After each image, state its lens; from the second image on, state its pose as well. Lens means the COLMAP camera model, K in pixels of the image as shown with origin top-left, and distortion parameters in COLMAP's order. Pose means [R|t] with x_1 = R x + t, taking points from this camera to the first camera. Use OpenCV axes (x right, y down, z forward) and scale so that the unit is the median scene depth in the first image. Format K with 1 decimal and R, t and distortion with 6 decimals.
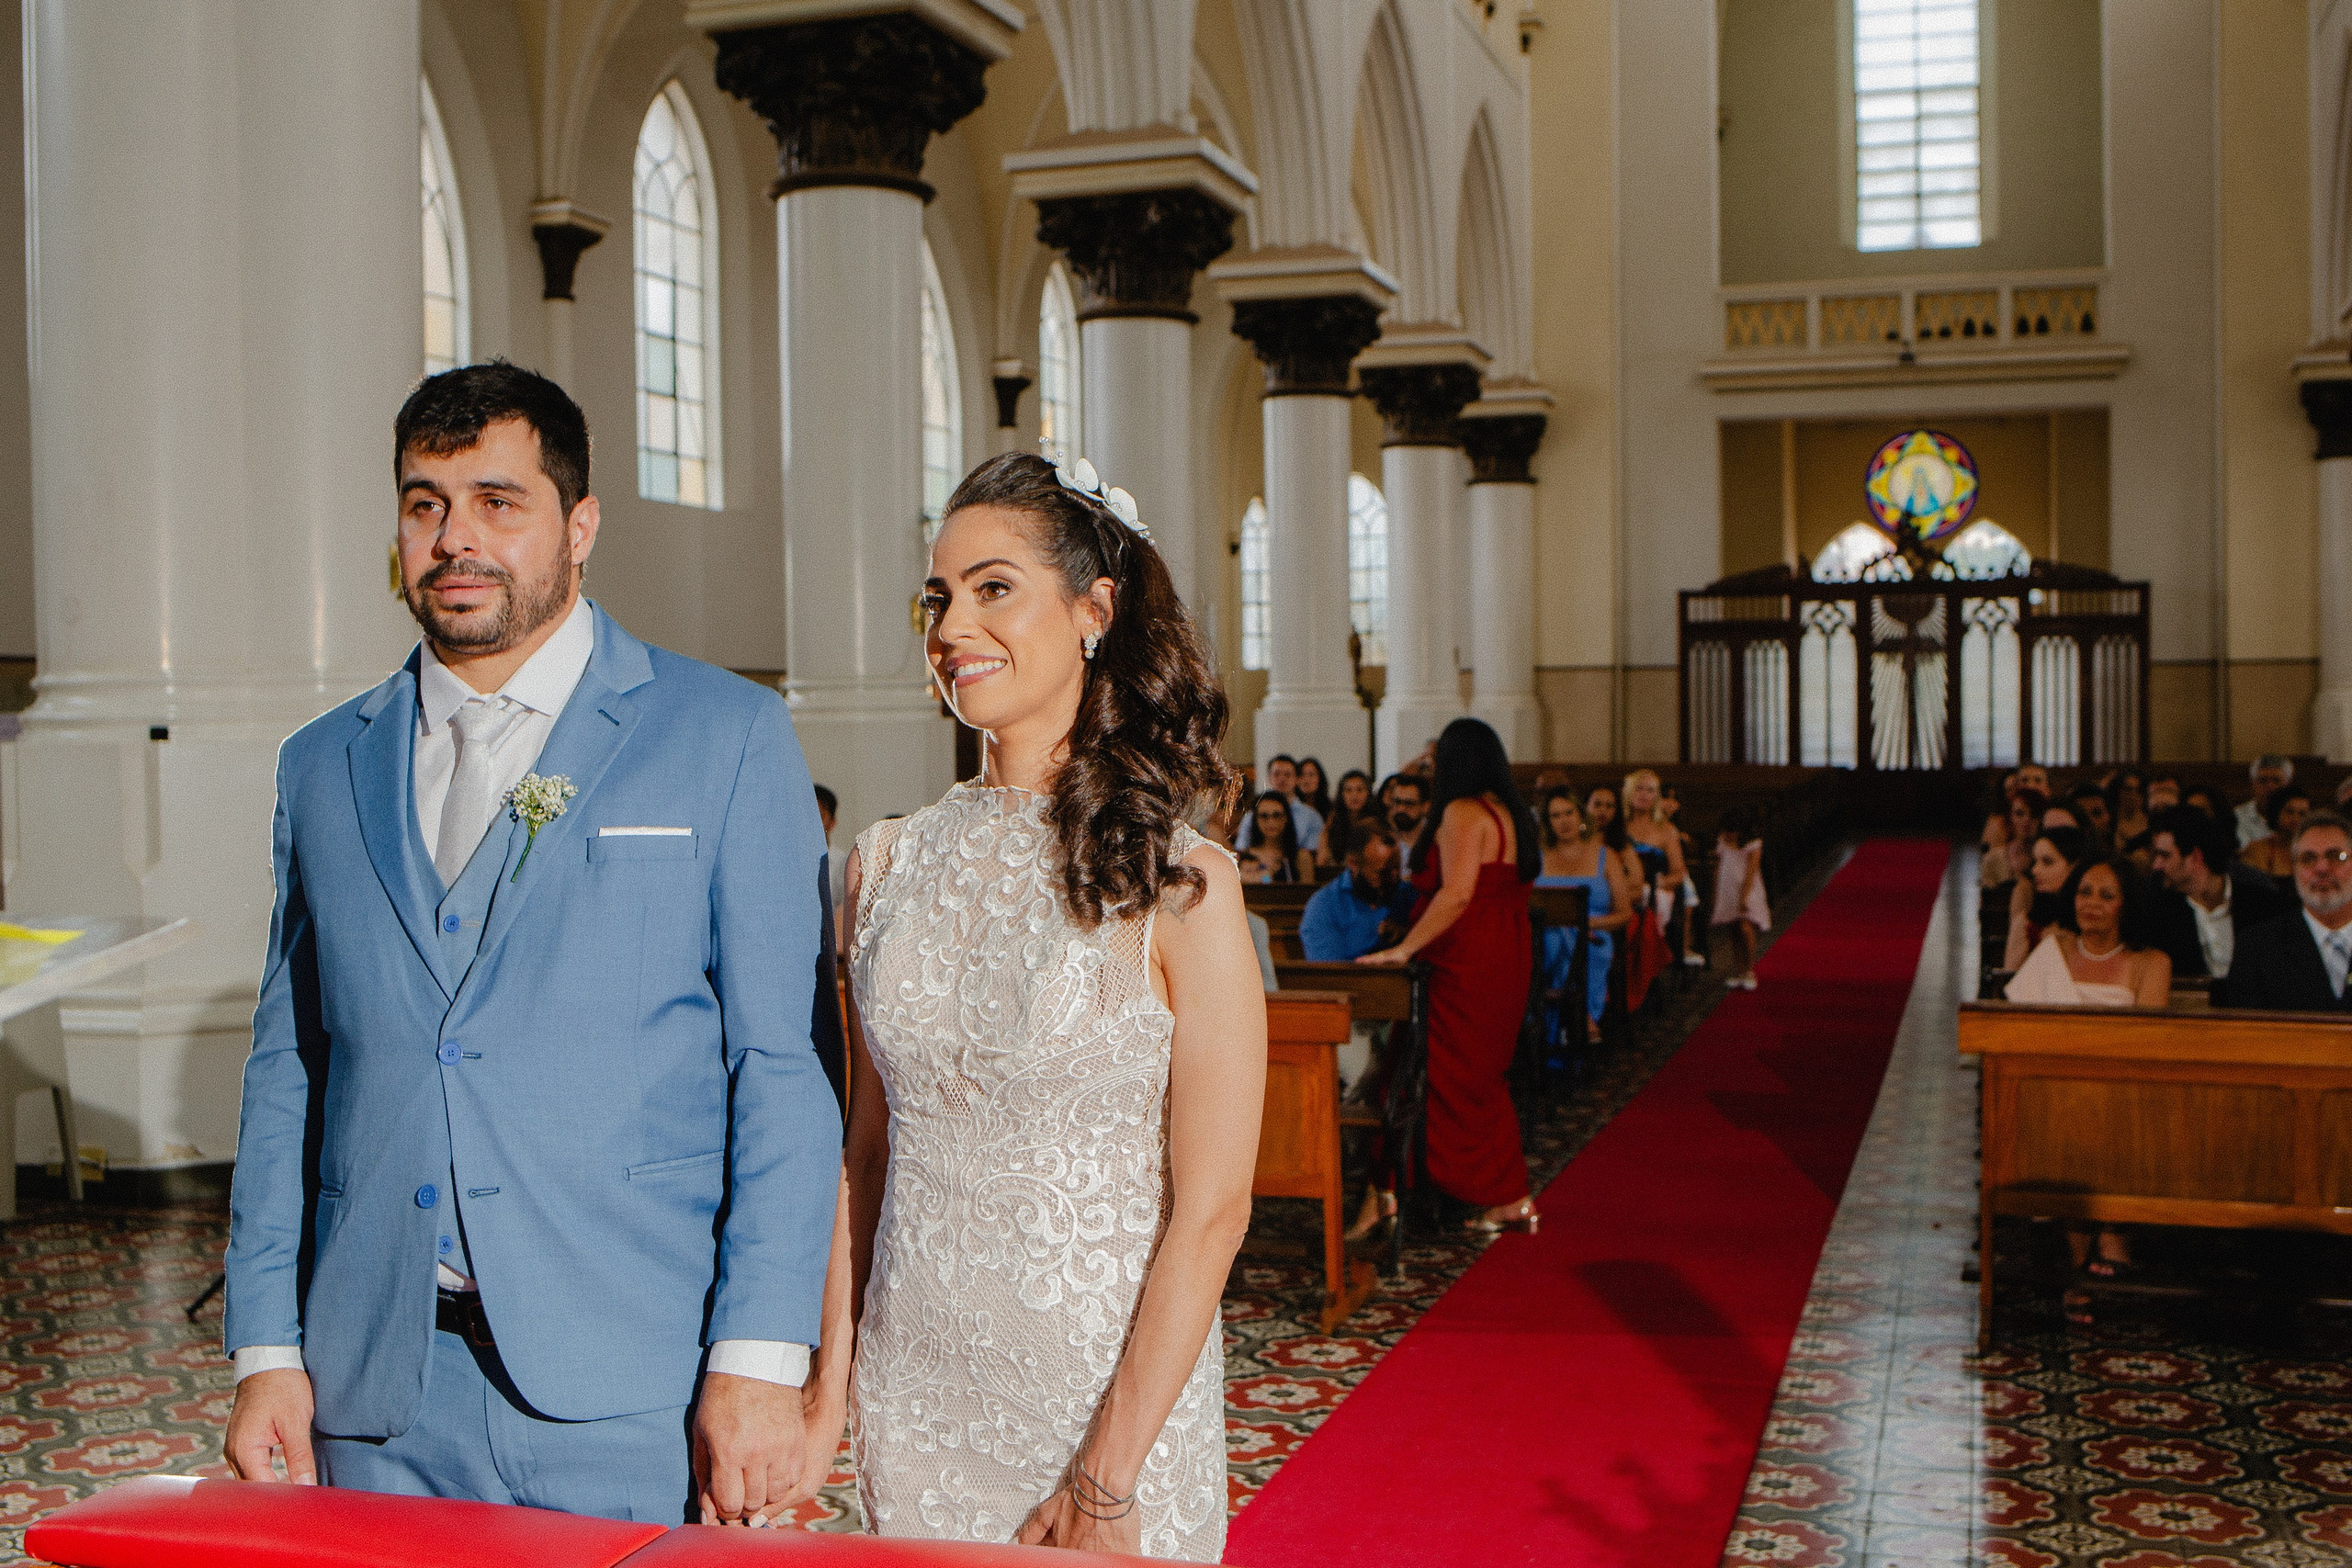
lens RADIAL K [[2440.8, 0, 1250.4], [0, 2440.8, 716.5], [0, 0, 1]] dist [-0.020700, 0.002370]
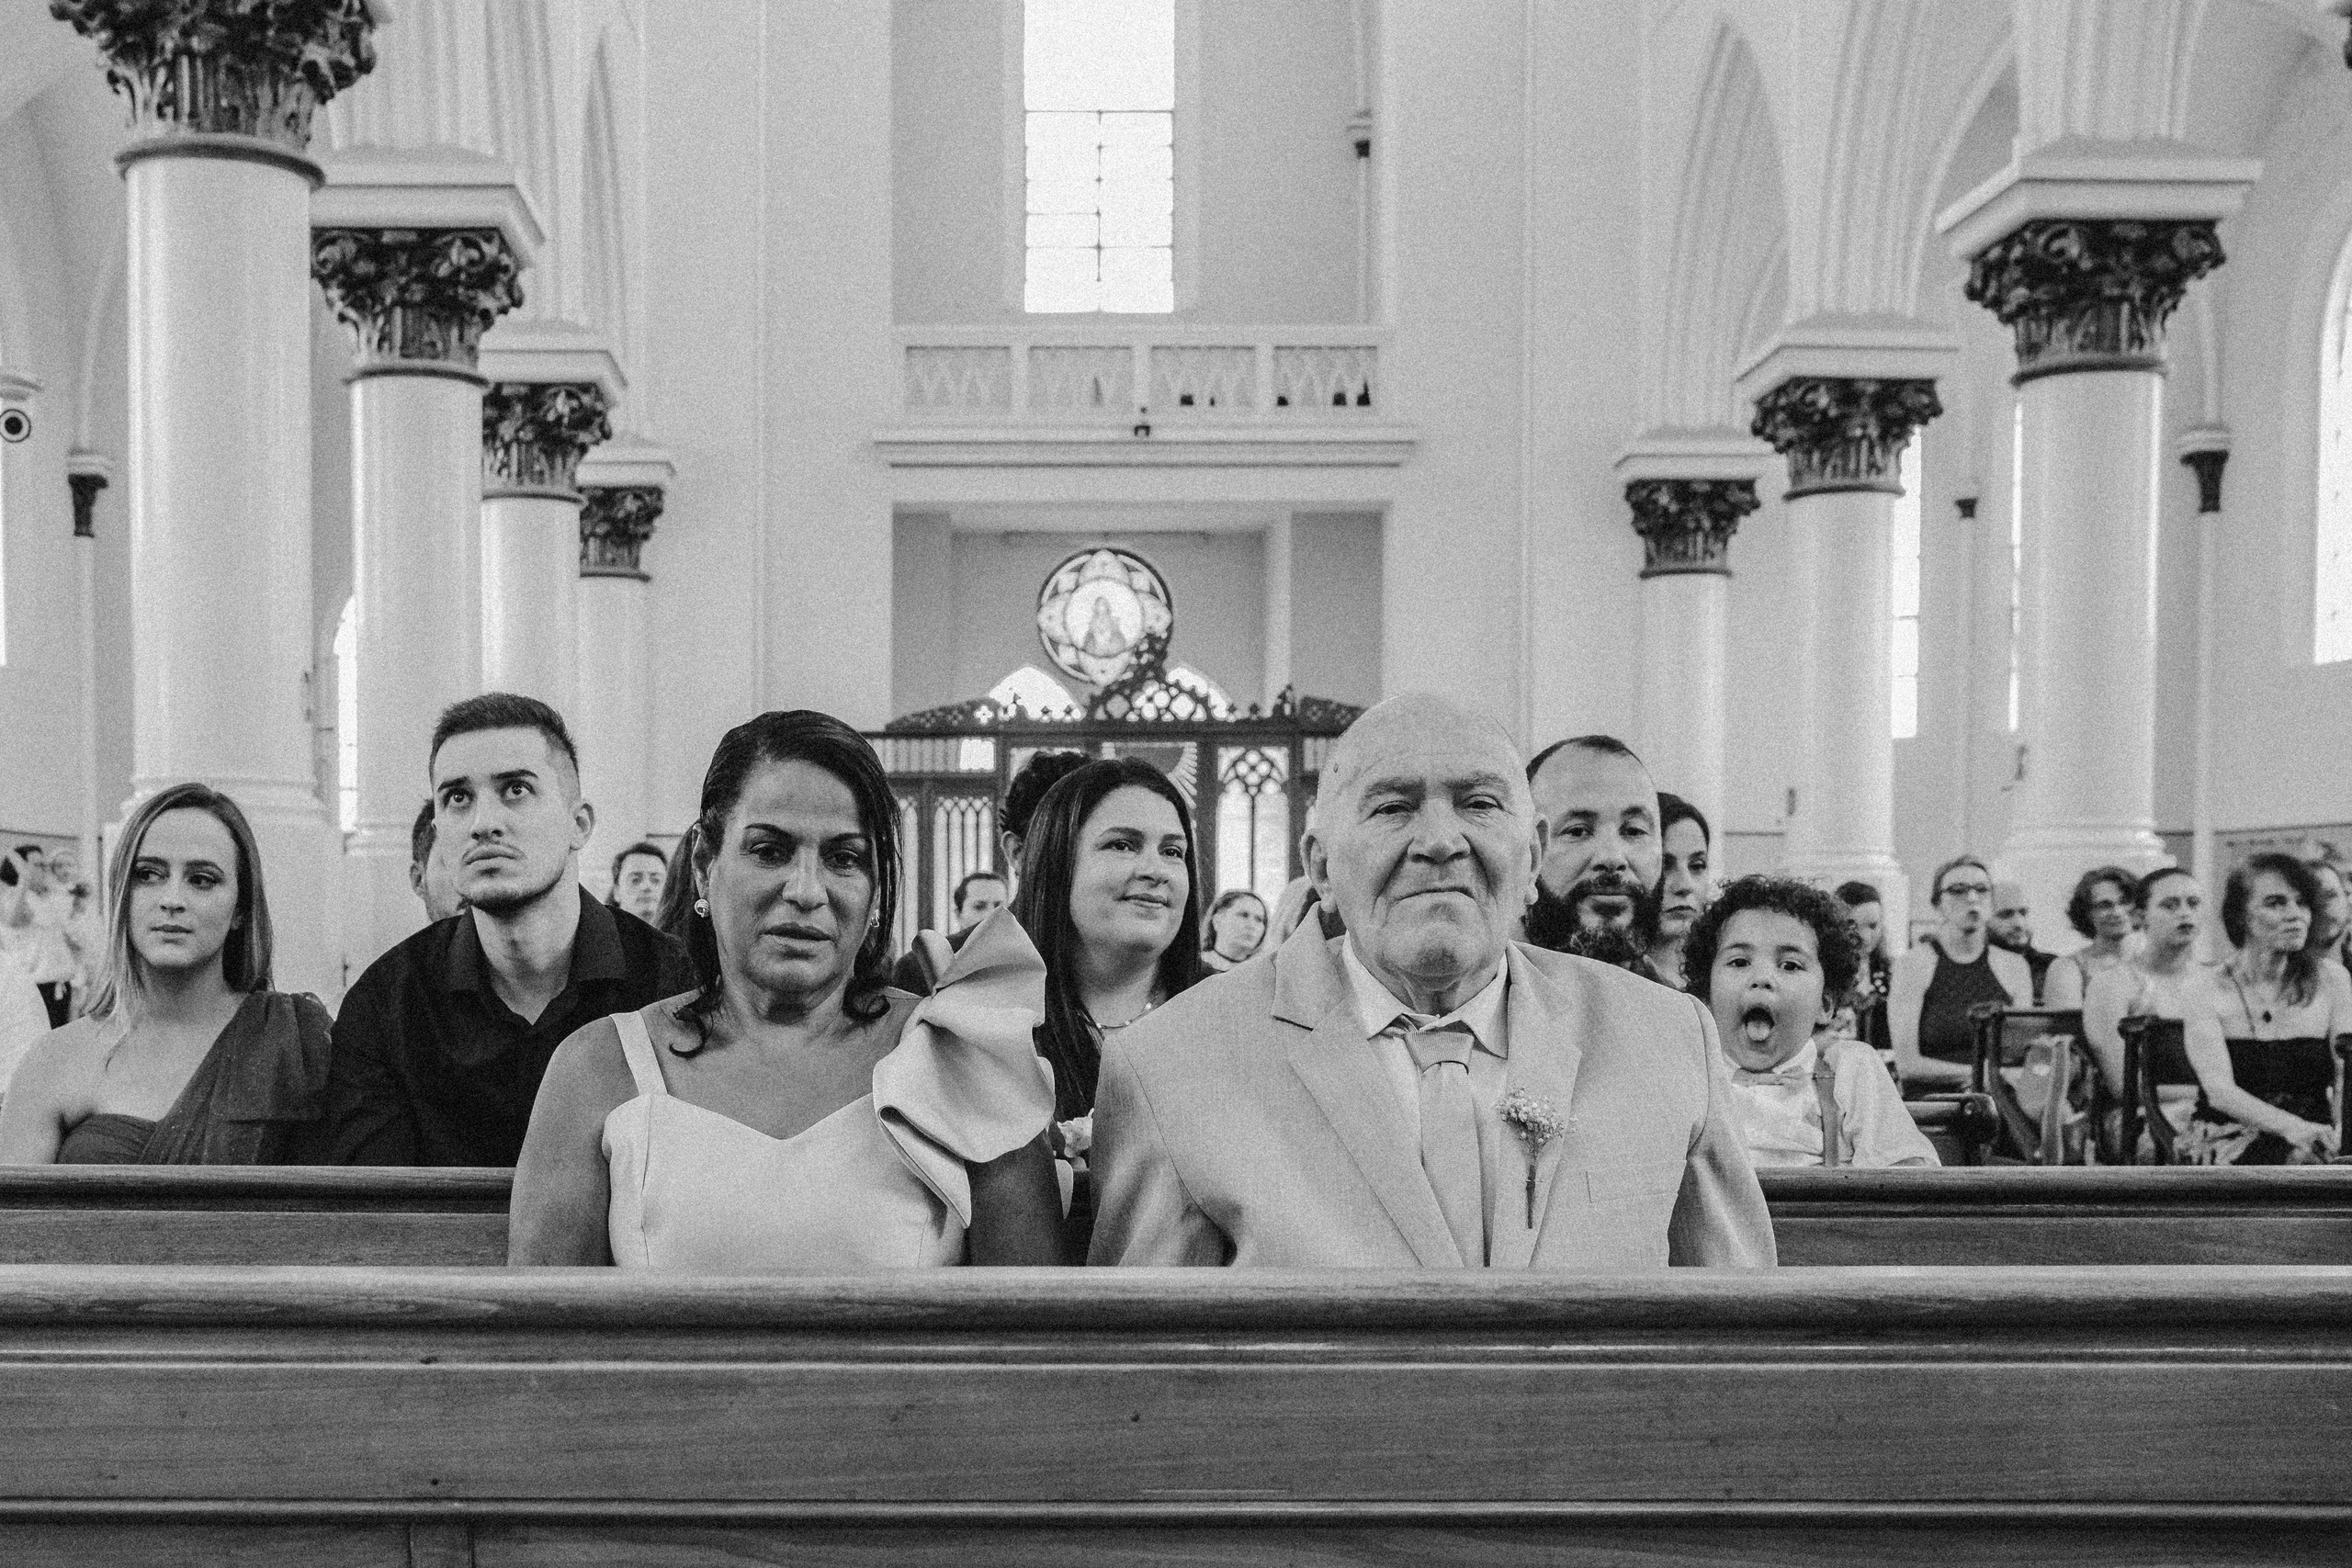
lens RADIAL K [[2992.1, 0, 958.5], [0, 2992.1, 995.6], [0, 0, 1]] dist [0.001787, 0.008239]
pose [[0.965092, -0.000506, 0.261910, -0.029586], [-0.004532, 0.999816, 0.018631, 0.011772], [-0.261872, -0.019168, 0.964912, 0.110736]]
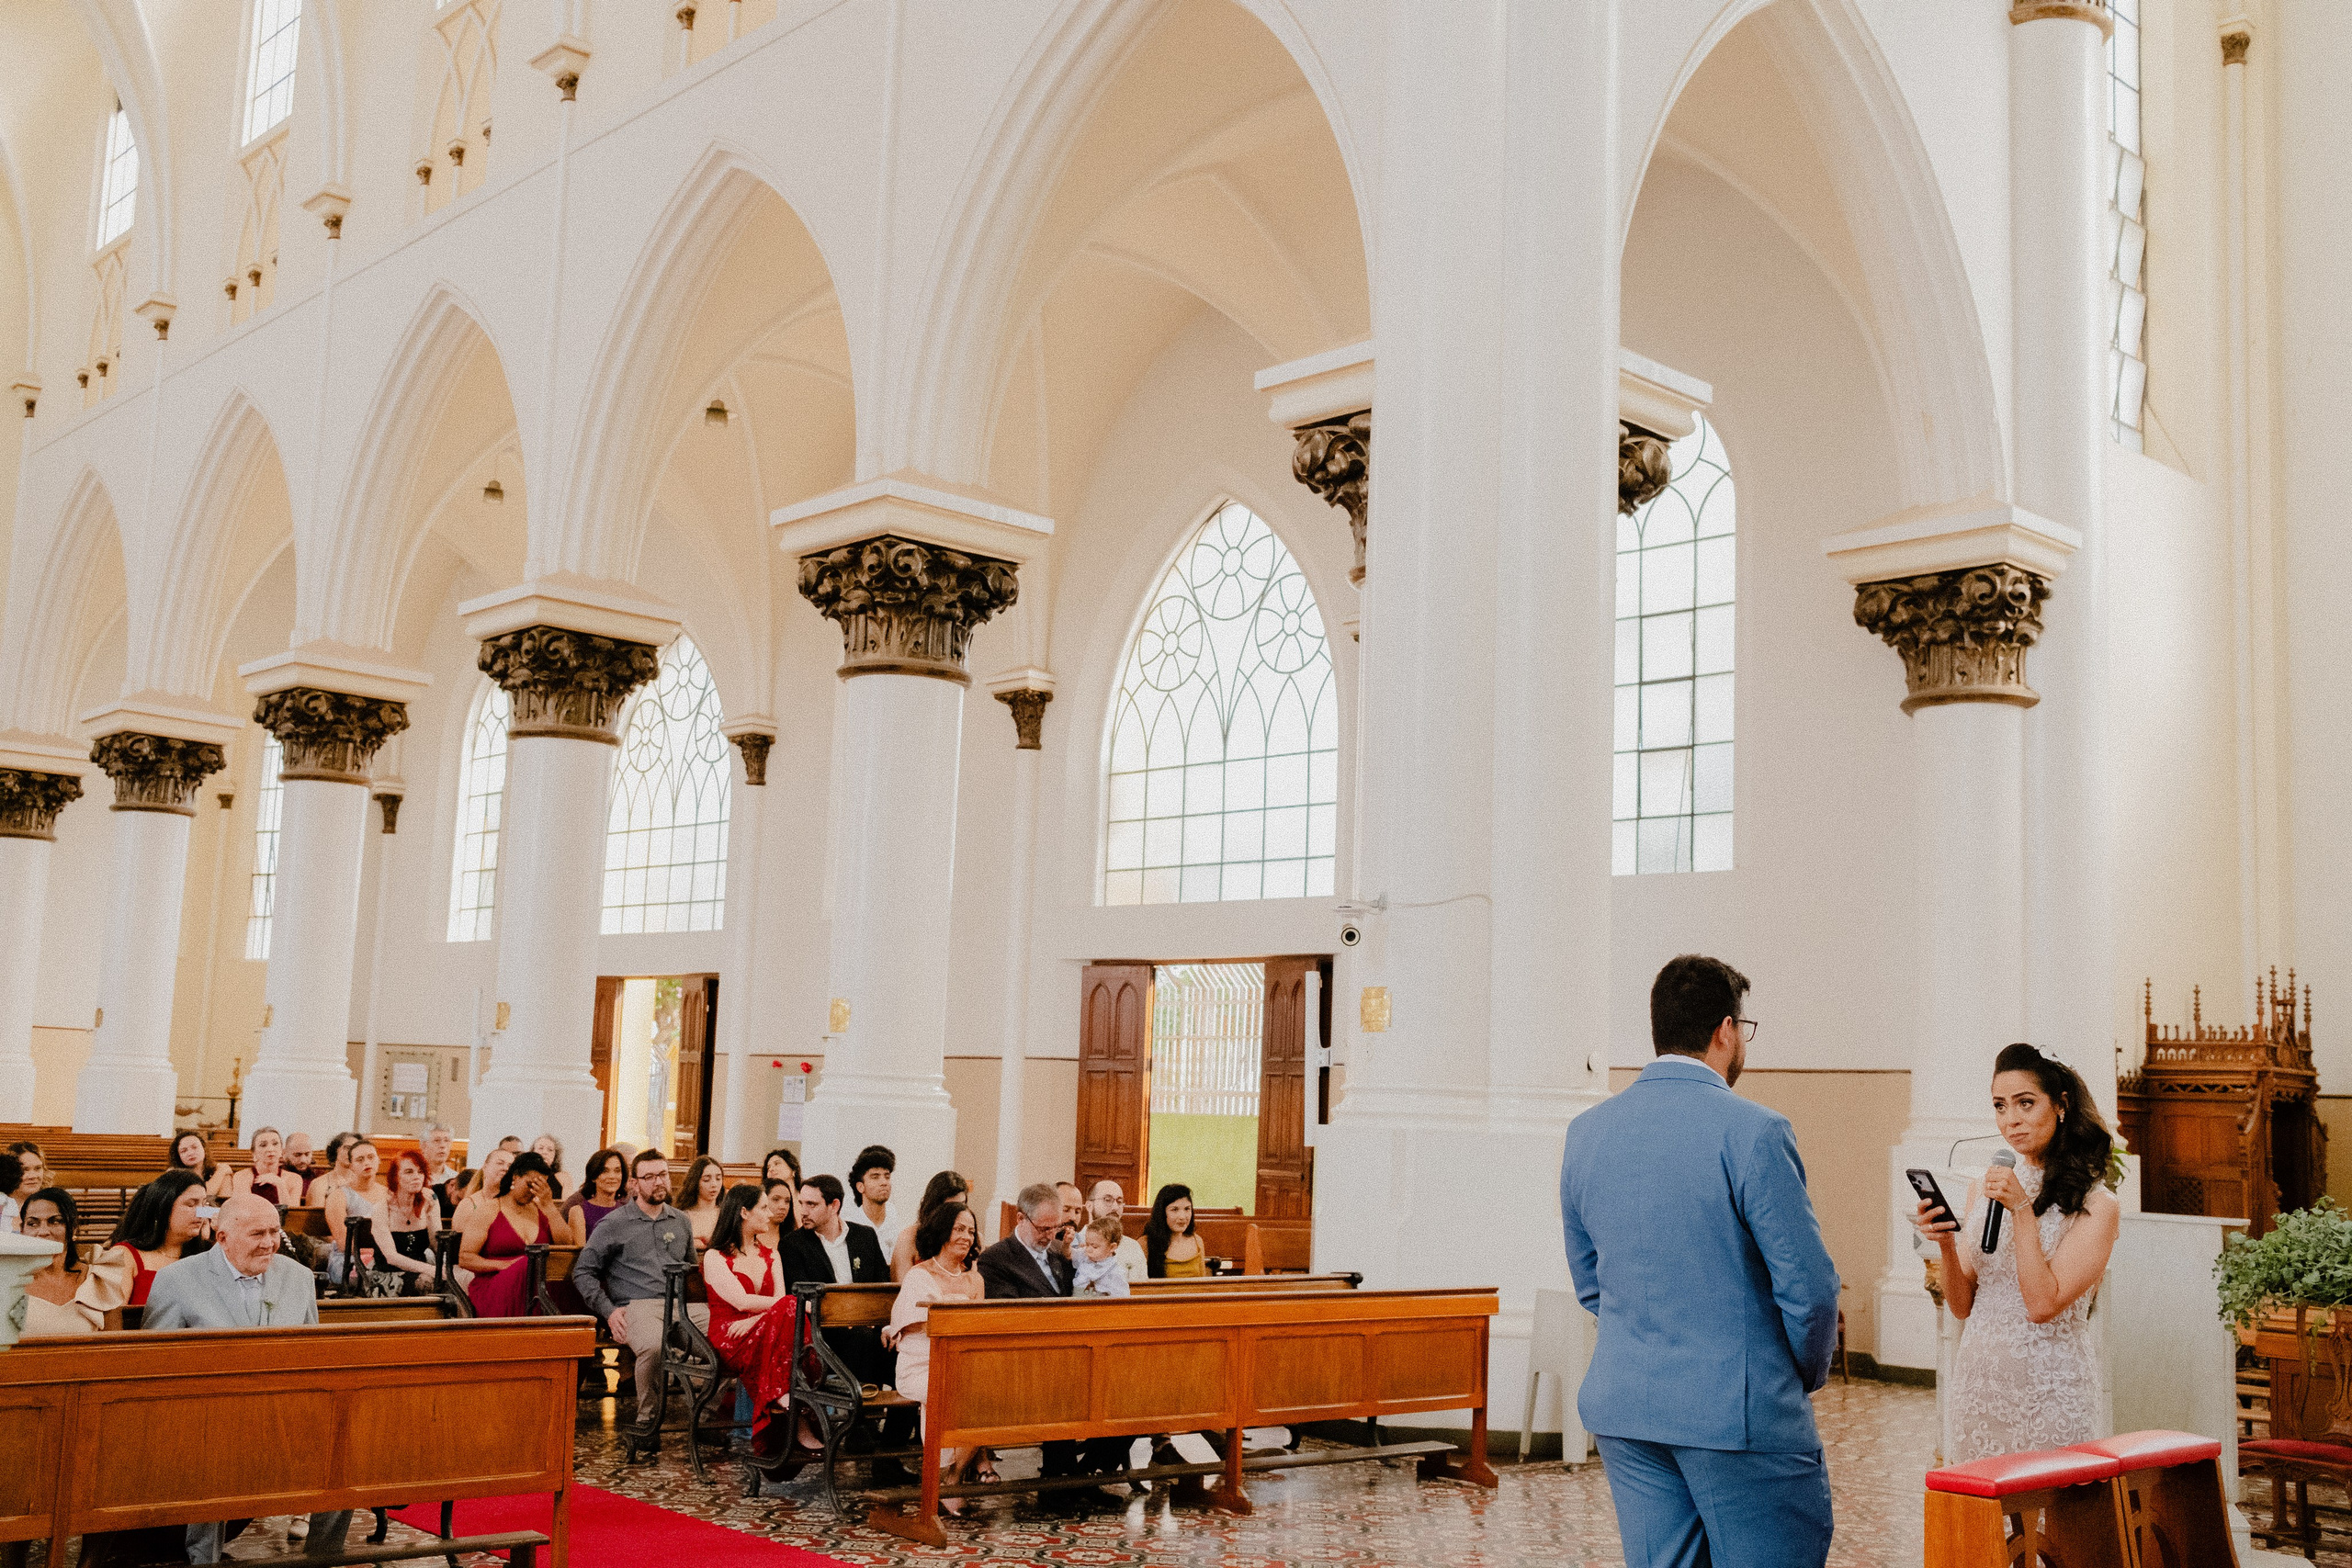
lens RADIAL K [[2288.5, 0, 1143.6], [0, 2288.5, 812.3], [0, 0, 1]] dist [-0.060487, 0.112211]
pose [[0.549420, 0.132161, 0.825028, -0.106351], [-0.035375, 0.990205, -0.135063, 0.001001], [-0.834797, 0.045021, 0.548714, 0.017299]]
